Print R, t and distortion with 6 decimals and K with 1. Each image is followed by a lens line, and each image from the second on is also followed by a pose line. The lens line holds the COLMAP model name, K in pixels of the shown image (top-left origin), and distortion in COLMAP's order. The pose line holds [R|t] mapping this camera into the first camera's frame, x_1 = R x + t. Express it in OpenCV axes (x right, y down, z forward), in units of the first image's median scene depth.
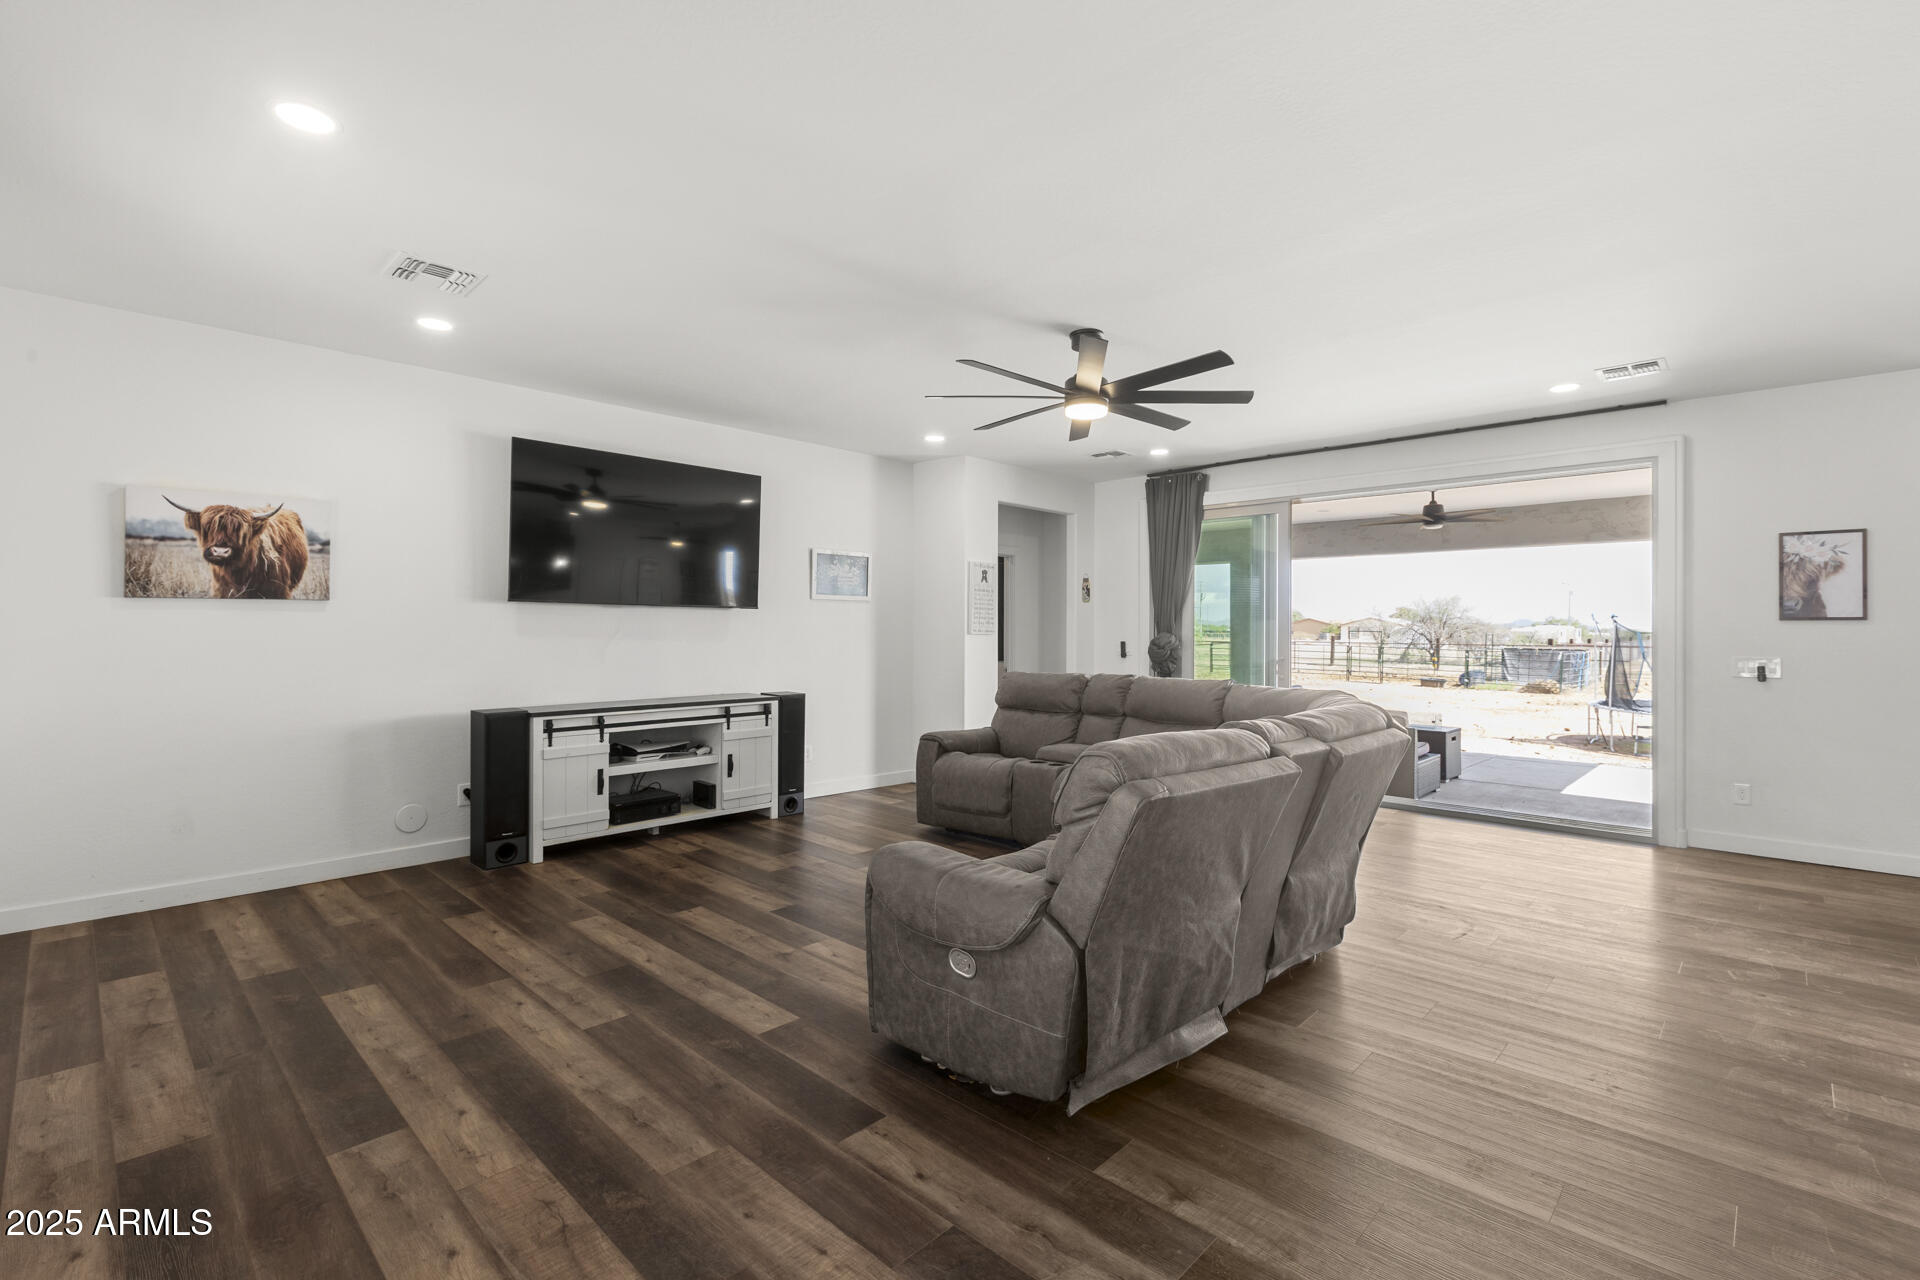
lens RADIAL K [[862.0, 0, 953.0], [0, 862.0, 625.8], [0, 0, 1]] dist [0.001296, -0.001473]
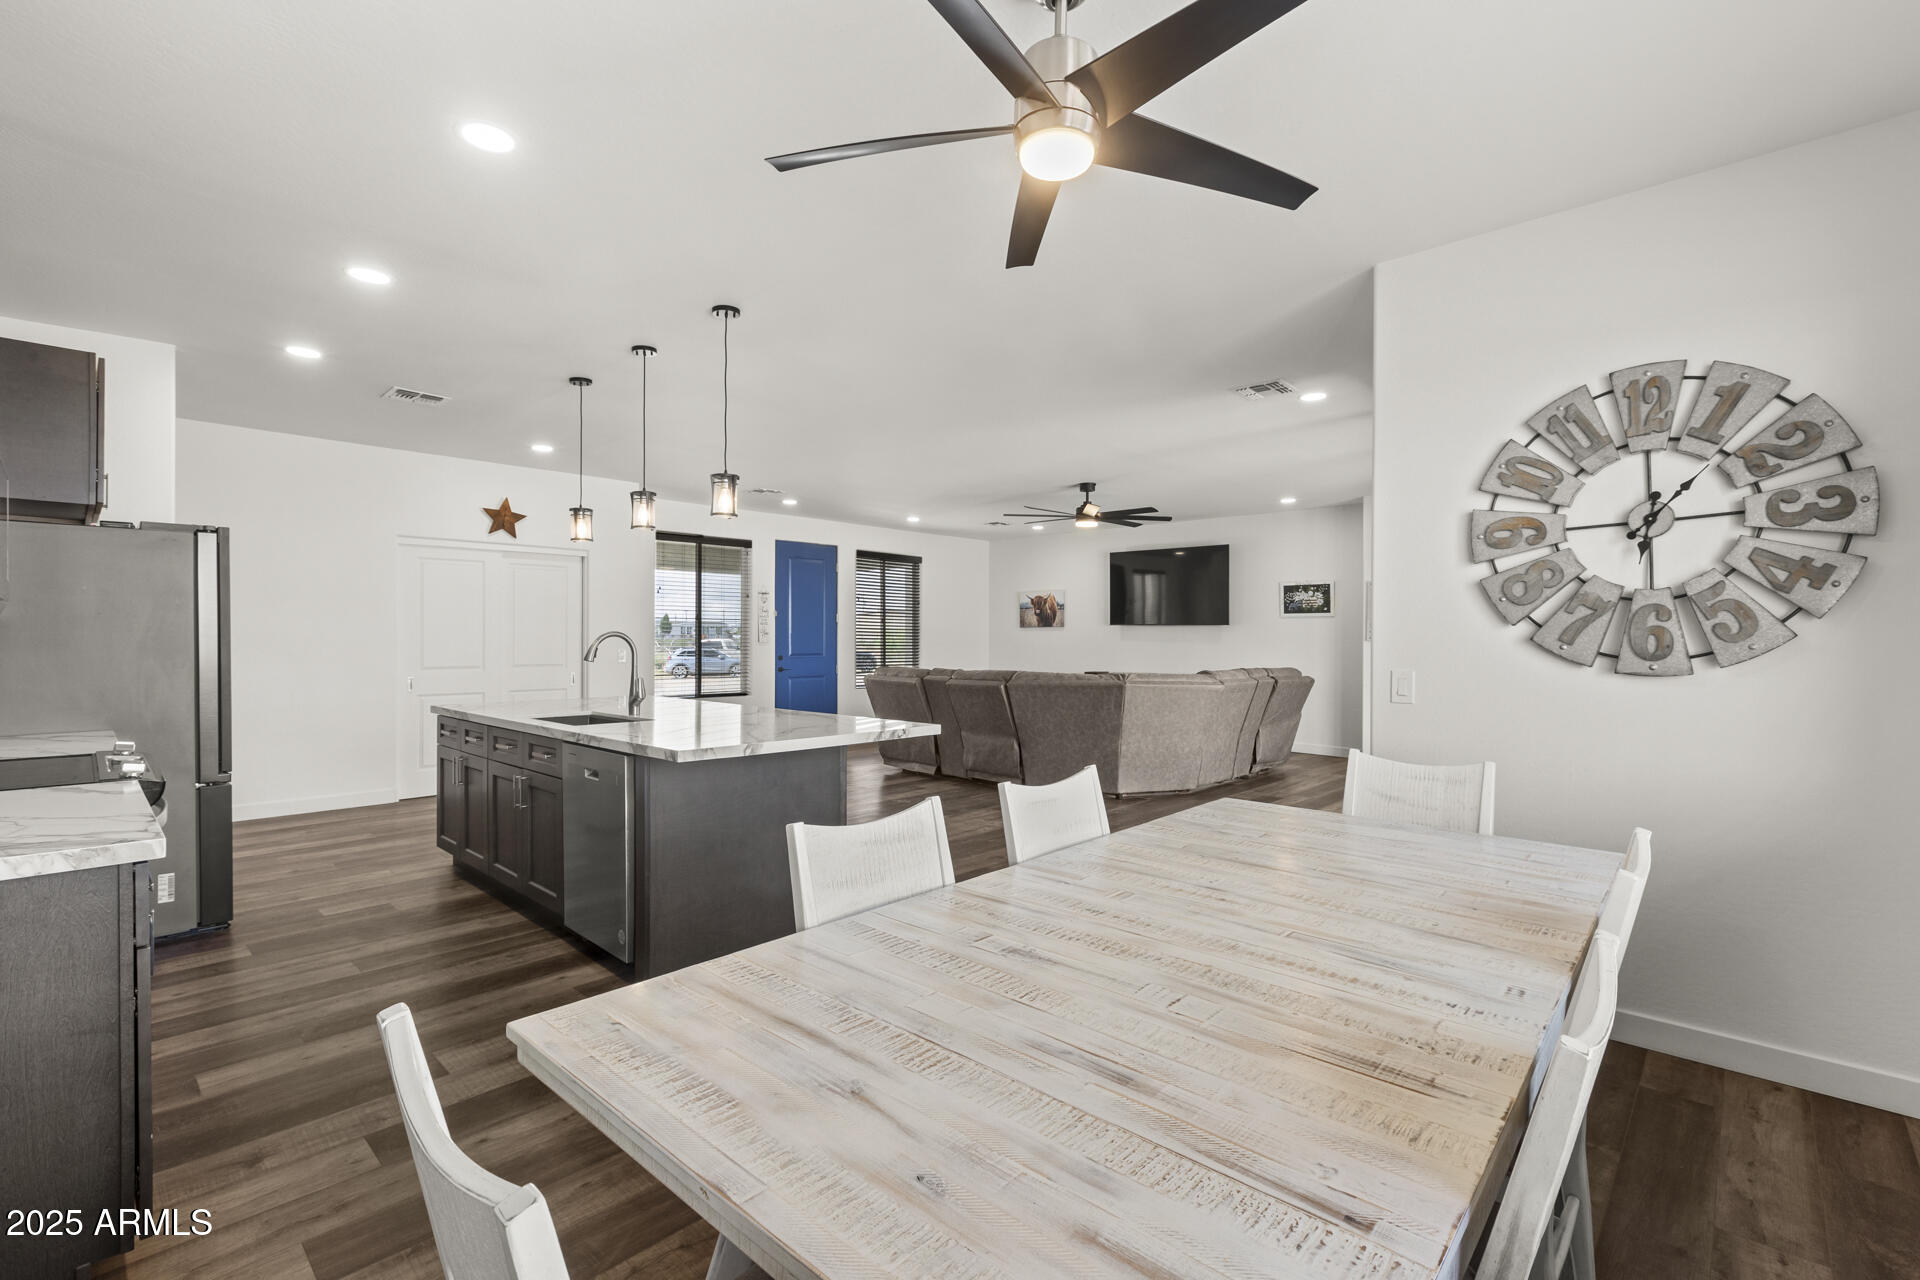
lens RADIAL K [[862.0, 0, 965.7], [0, 862.0, 642.2], [0, 0, 1]] dist [0.001296, -0.001473]
pose [[0.027777, 0.001843, -0.999612, 2.762430], [0.001843, 0.999997, 0.001895, 0.017985], [0.999612, -0.001895, 0.027773, 0.875843]]
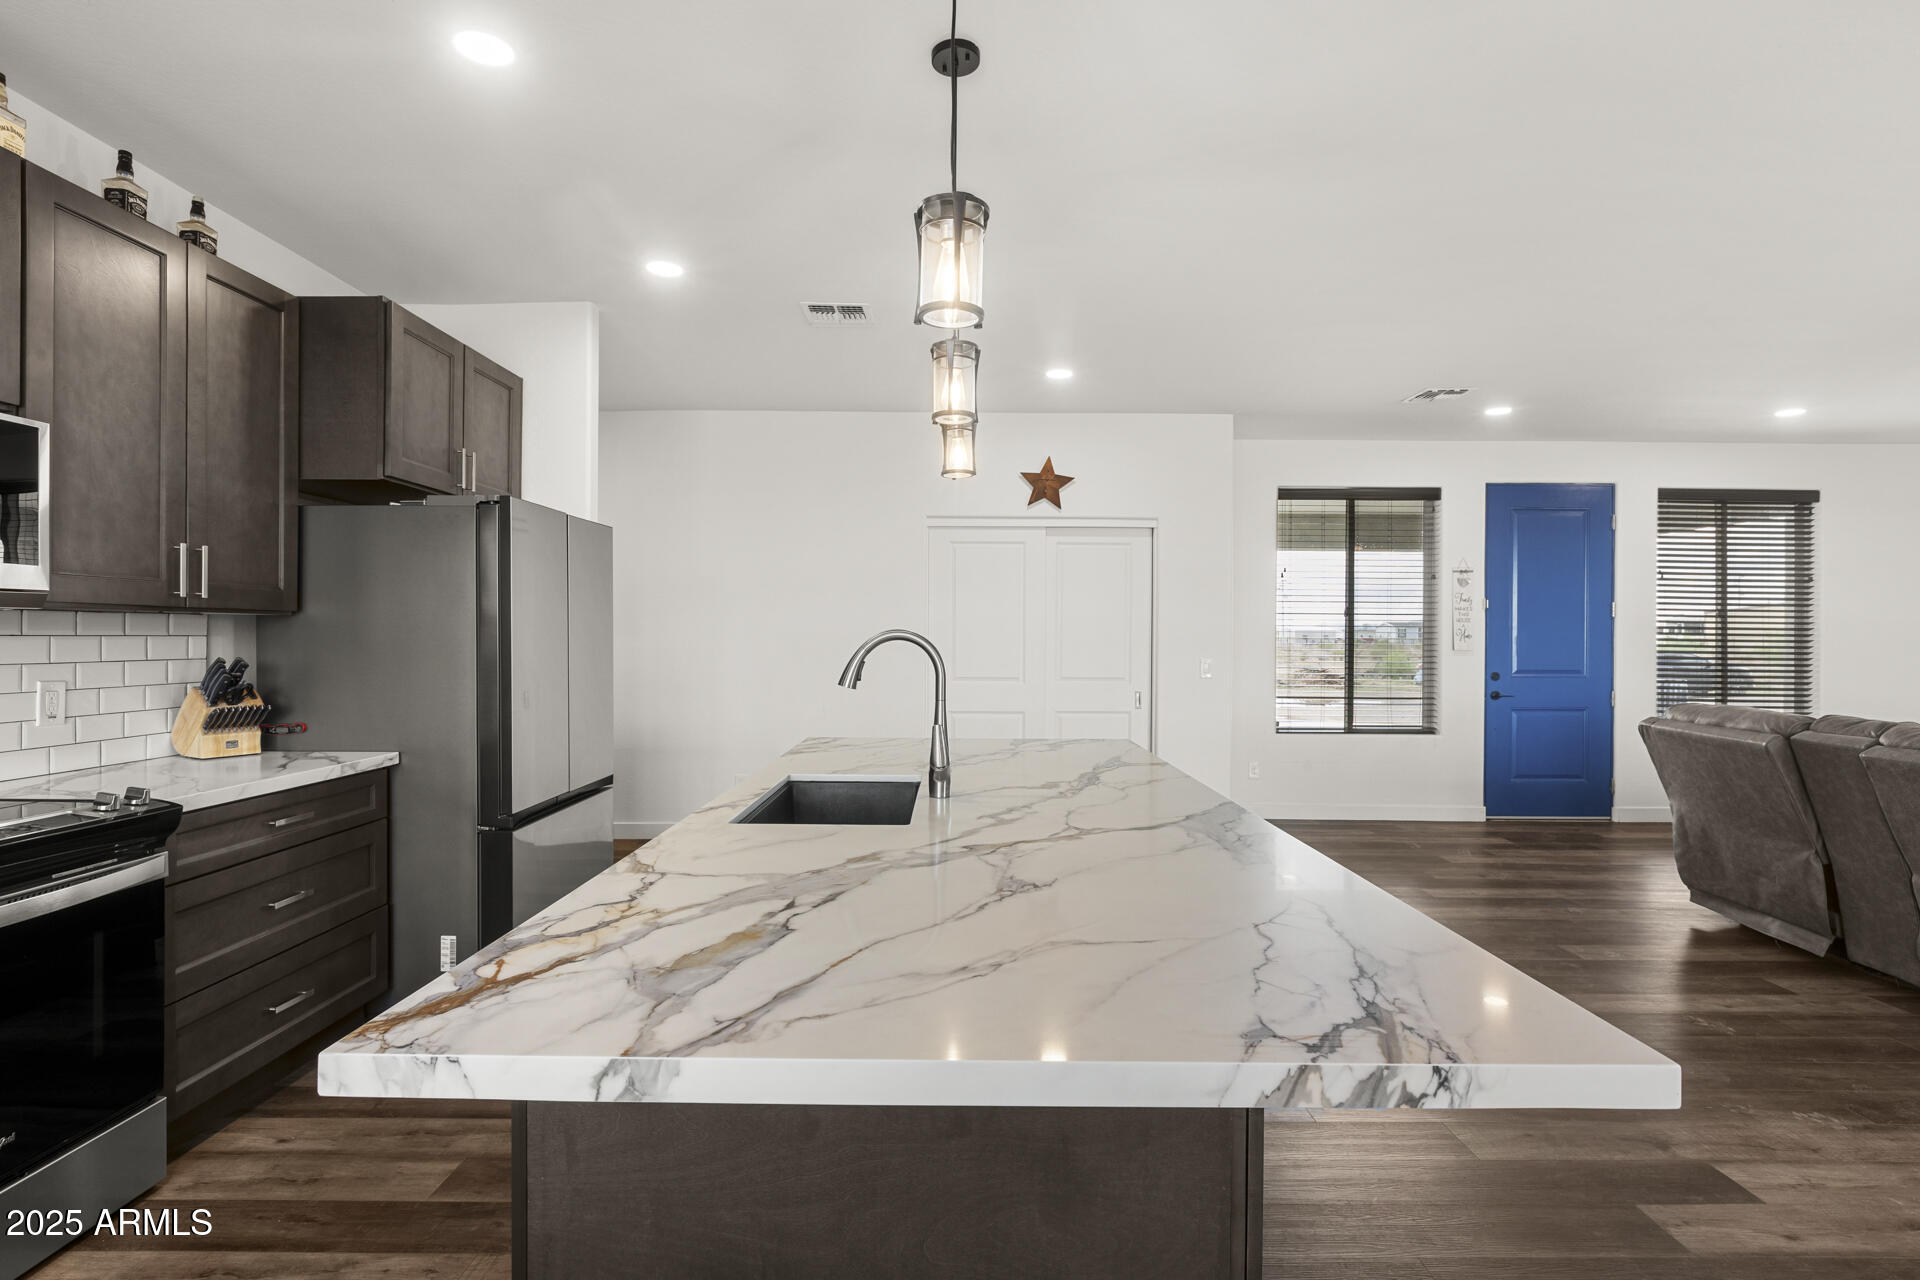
lens RADIAL K [[927.1, 0, 951.0], [0, 927.1, 640.5], [0, 0, 1]] dist [-0.000532, -0.000013]
pose [[-0.714413, -0.007292, -0.699686, 1.898702], [-0.007995, 0.999965, -0.002258, 0.013134], [0.699679, 0.003981, -0.714446, 0.916167]]
